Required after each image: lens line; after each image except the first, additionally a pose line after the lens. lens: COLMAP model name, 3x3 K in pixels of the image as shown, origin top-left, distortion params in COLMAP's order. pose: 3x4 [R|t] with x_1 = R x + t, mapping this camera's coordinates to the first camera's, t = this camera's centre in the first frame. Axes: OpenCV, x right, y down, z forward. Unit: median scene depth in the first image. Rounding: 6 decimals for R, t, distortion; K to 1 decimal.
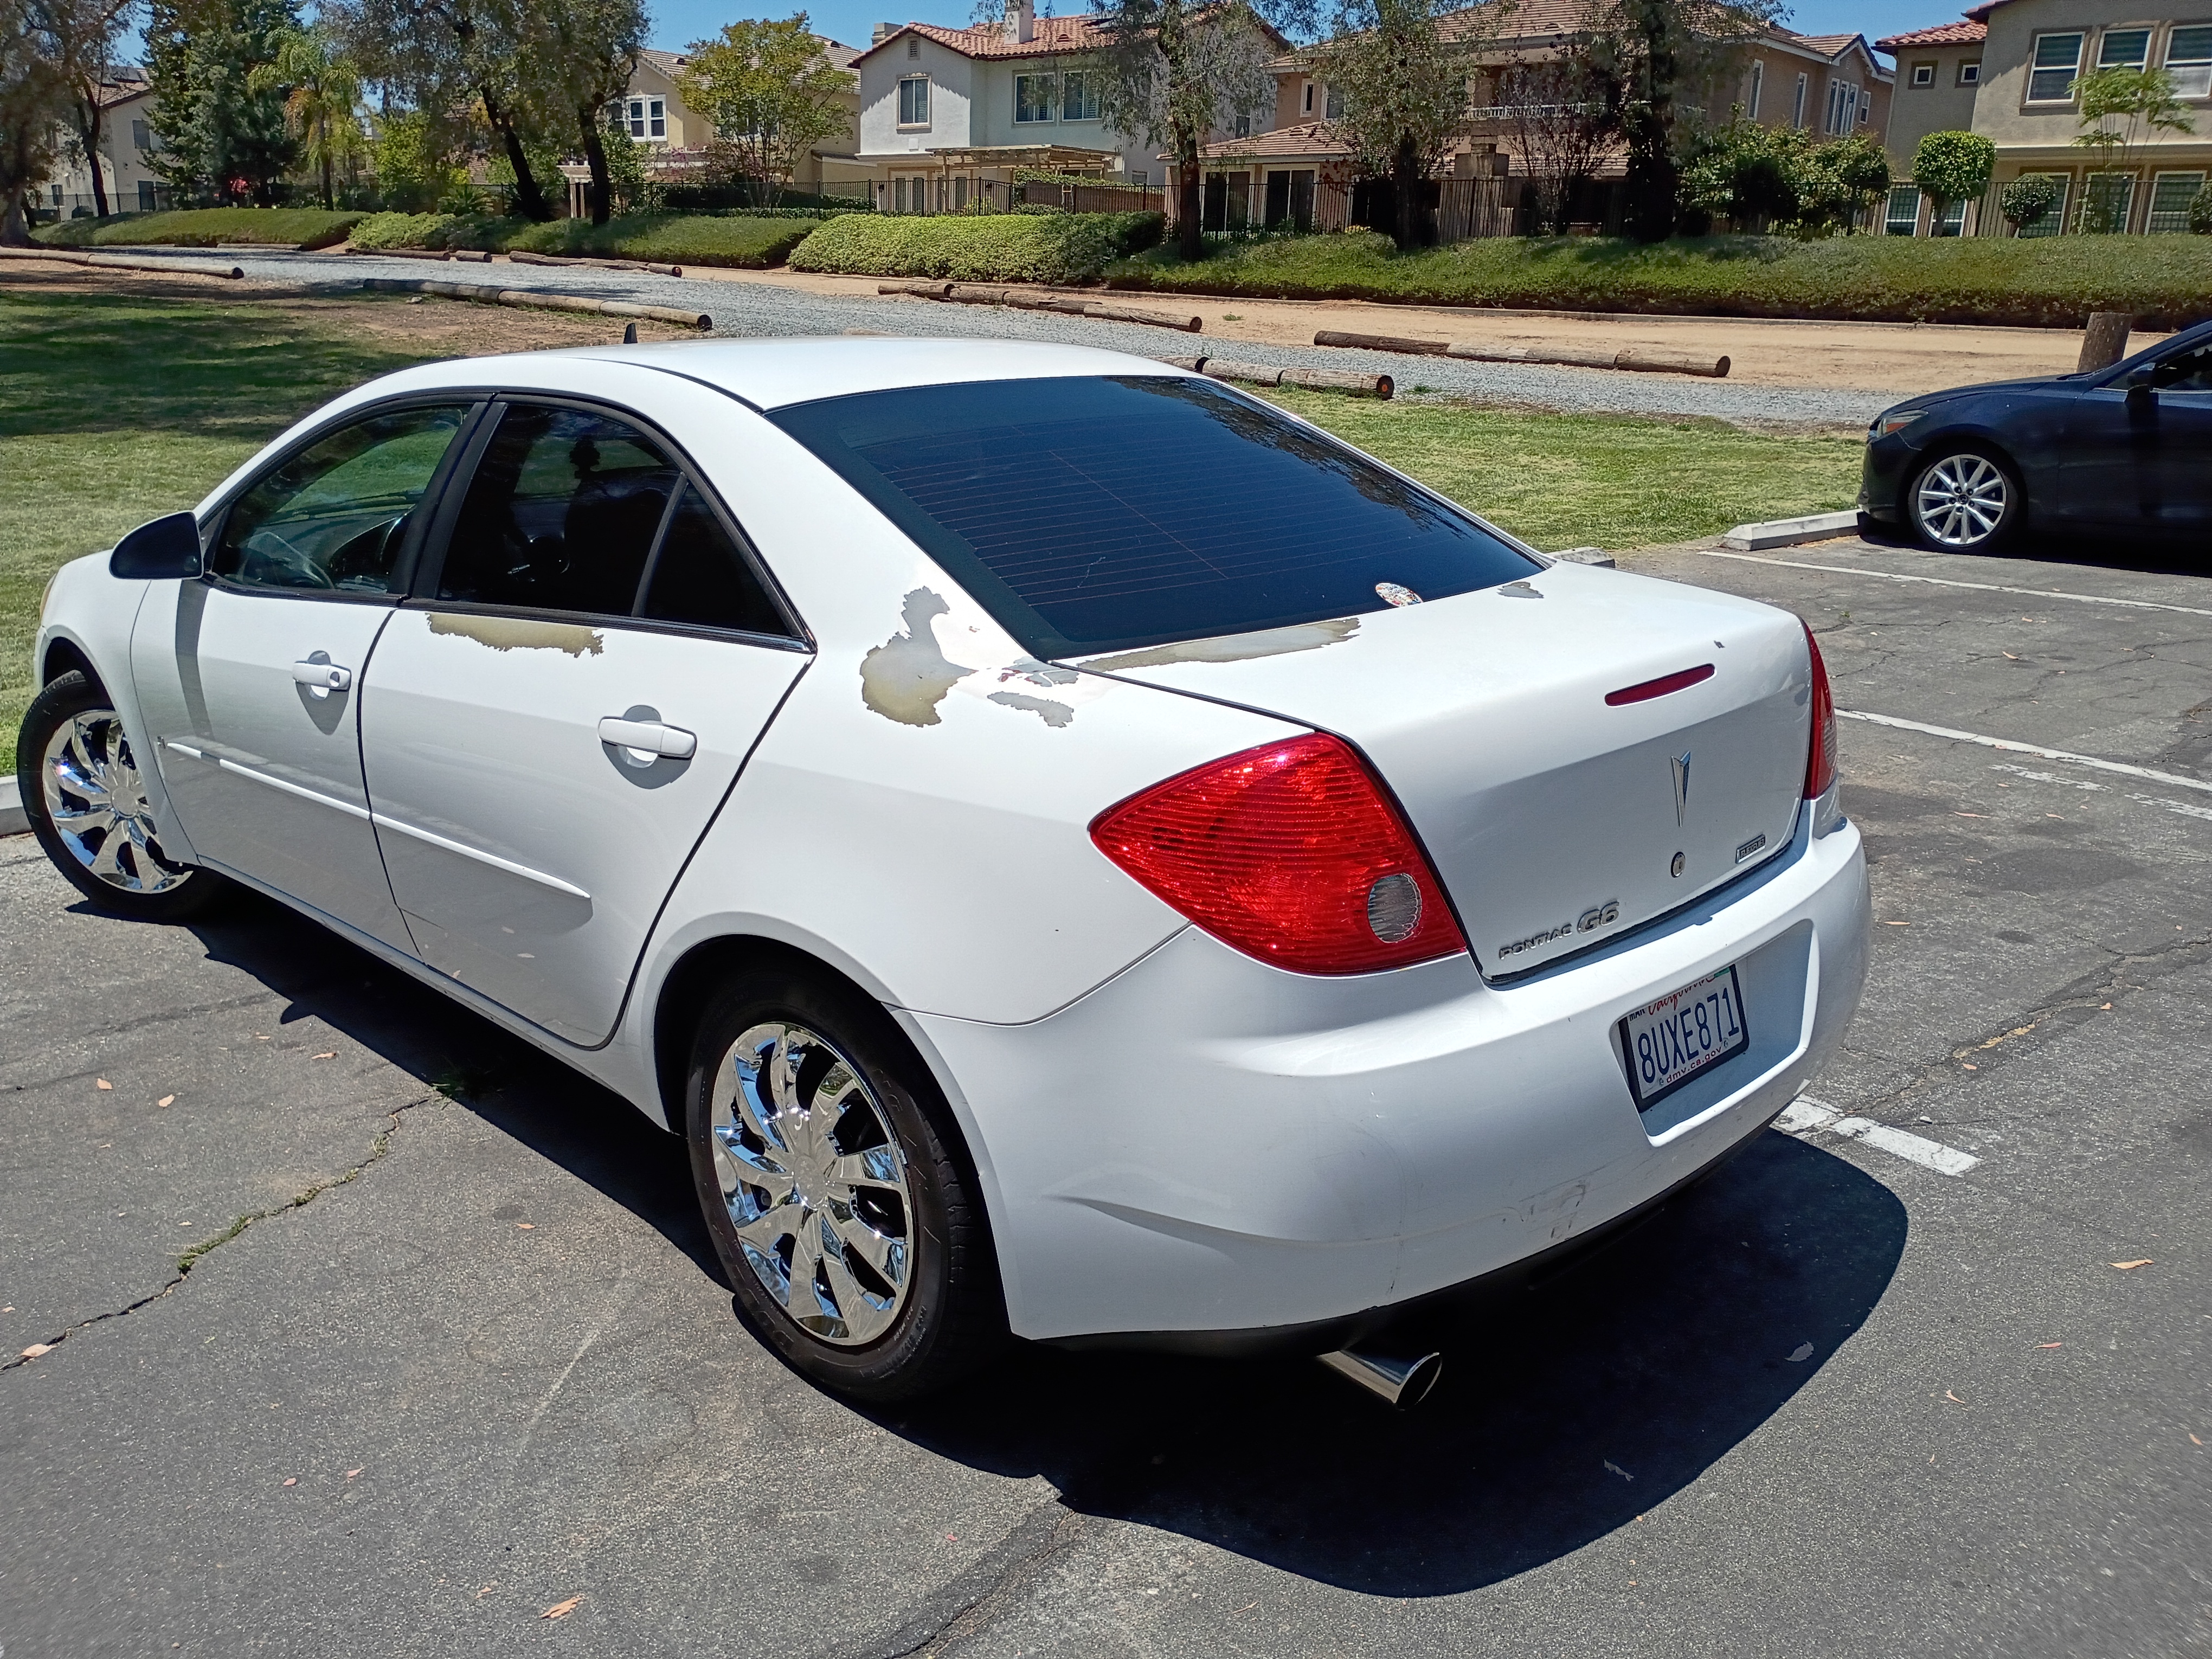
lens RADIAL K [[1984.5, 0, 1102.5], [0, 1984.5, 822.1], [0, 0, 1]] dist [0.016182, -0.003643]
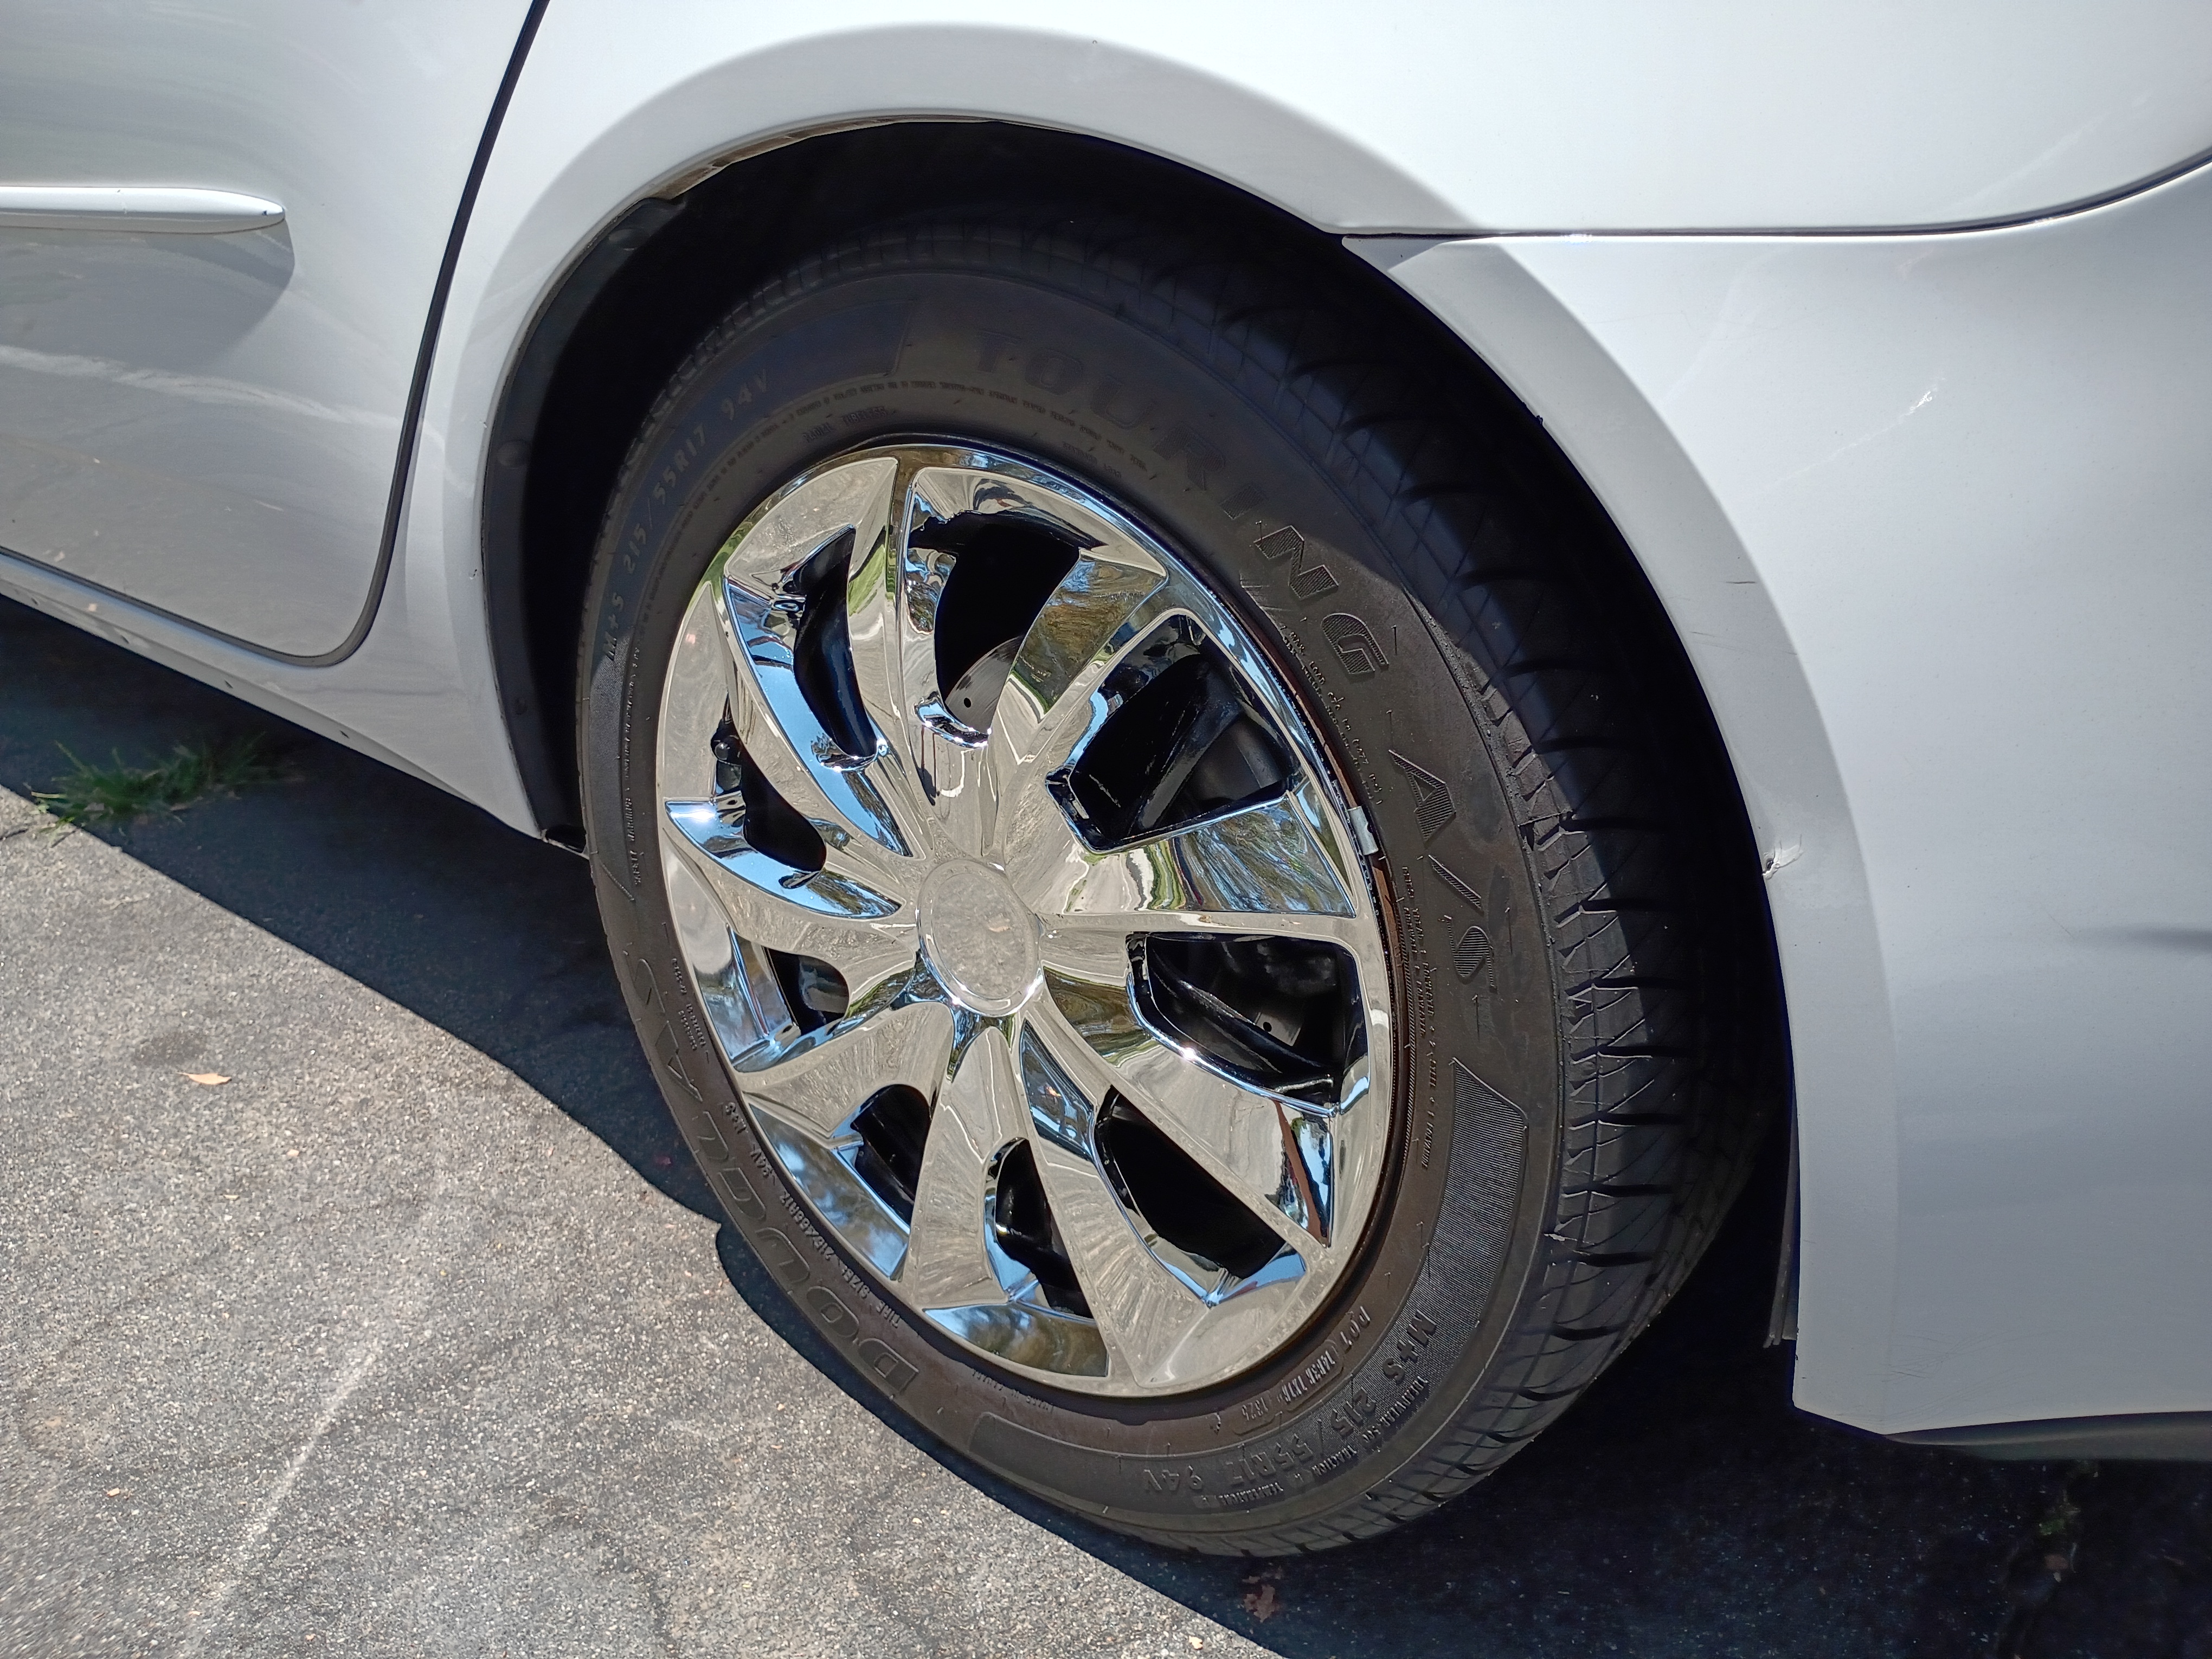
lens RADIAL K [[1984.5, 0, 1113.5], [0, 1984.5, 834.6], [0, 0, 1]] dist [0.016182, -0.003643]
pose [[0.995996, -0.028995, 0.084560, -0.146349], [0.019929, 0.994150, 0.106149, 0.123321], [-0.087143, -0.104039, 0.990748, 0.637237]]
